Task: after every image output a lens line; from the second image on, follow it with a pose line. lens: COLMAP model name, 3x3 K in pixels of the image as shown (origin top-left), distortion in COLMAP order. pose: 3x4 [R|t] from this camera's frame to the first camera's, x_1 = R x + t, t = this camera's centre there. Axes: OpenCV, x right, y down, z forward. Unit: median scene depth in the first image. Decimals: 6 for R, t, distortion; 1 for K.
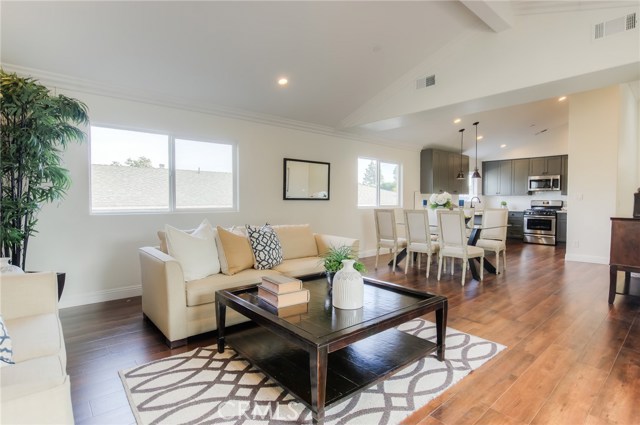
lens RADIAL K [[331.5, 0, 329.0], [0, 331.5, 205.8], [0, 0, 1]] dist [-0.002077, -0.001000]
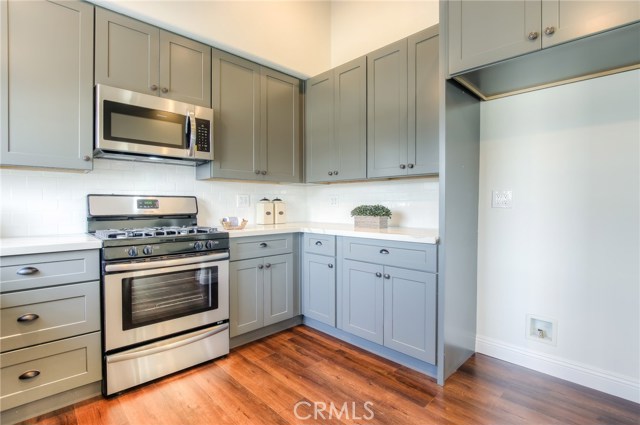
lens RADIAL K [[302.9, 0, 319.5], [0, 302.9, 210.2], [0, 0, 1]] dist [-0.023305, -0.000079]
pose [[-0.048102, -0.019598, 0.998650, 0.506070], [0.015159, 0.999678, 0.020348, -0.008108], [-0.998727, 0.016117, -0.047789, 1.101644]]
